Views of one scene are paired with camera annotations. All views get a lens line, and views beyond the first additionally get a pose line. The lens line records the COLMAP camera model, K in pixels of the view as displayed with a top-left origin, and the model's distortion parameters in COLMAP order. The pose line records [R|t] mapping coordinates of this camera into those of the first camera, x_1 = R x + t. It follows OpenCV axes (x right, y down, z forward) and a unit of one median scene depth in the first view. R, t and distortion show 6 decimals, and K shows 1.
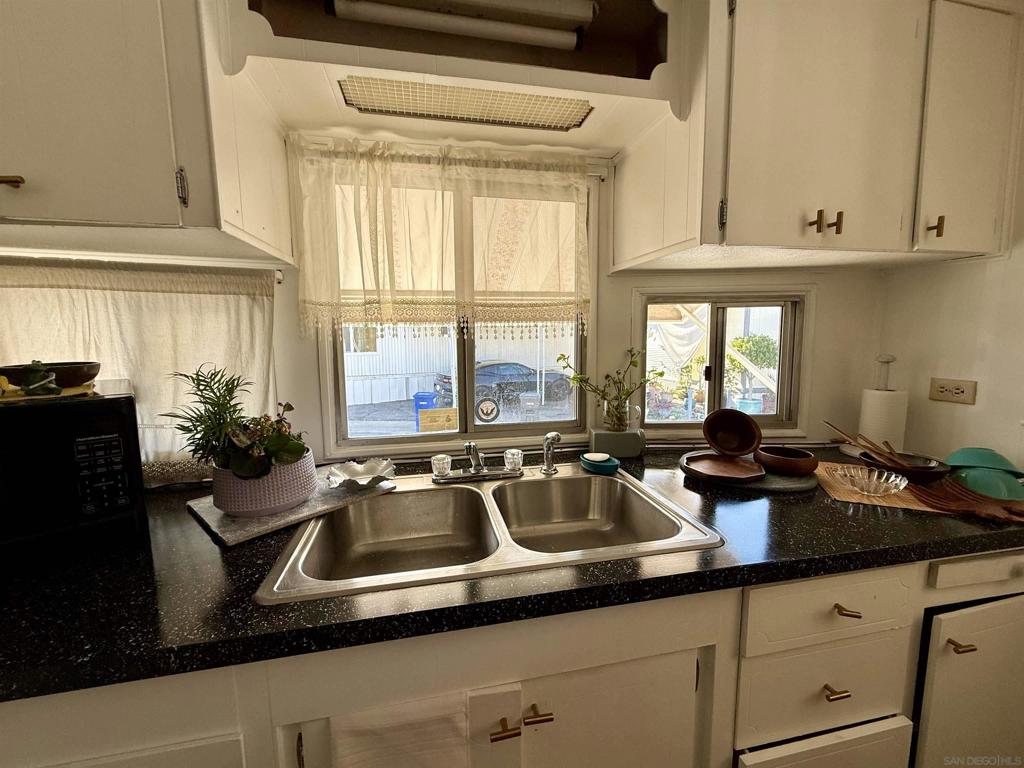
lens RADIAL K [[408.7, 0, 498.6], [0, 408.7, 381.5], [0, 0, 1]] dist [0.001216, 0.000104]
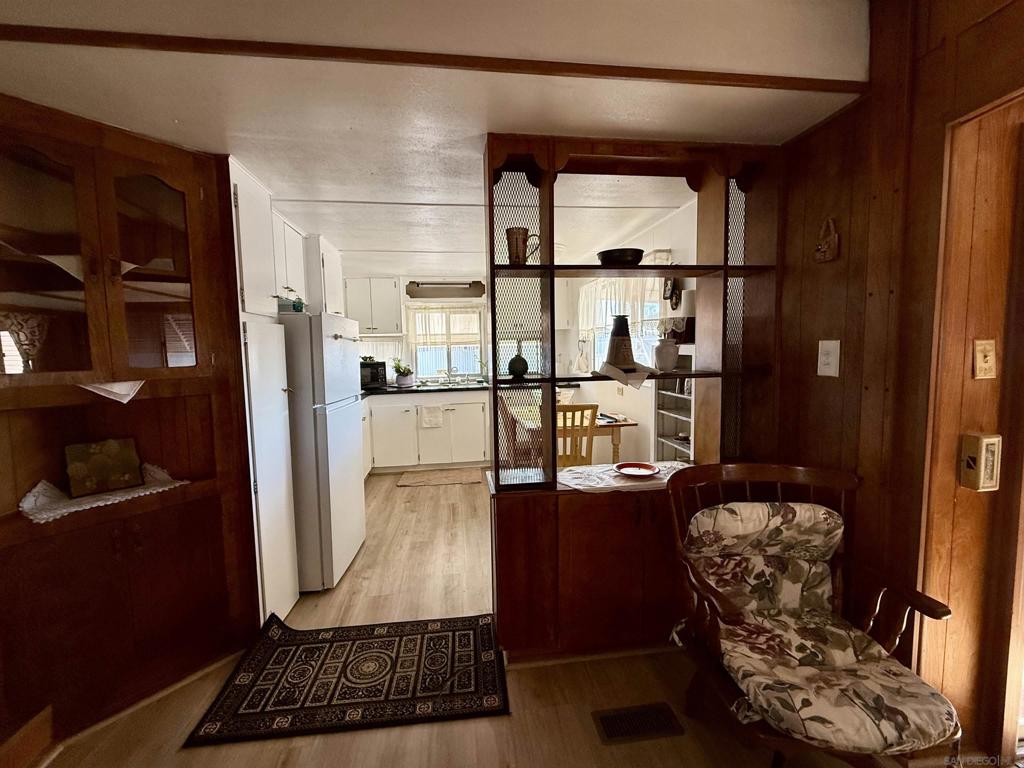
lens RADIAL K [[448.0, 0, 517.3], [0, 448.0, 380.4], [0, 0, 1]] dist [0.002324, -0.000217]
pose [[0.998787, -0.009627, -0.048296, 0.892135], [0.007309, 0.998823, -0.047955, 0.439984], [0.048701, 0.047544, 0.997681, -3.678449]]
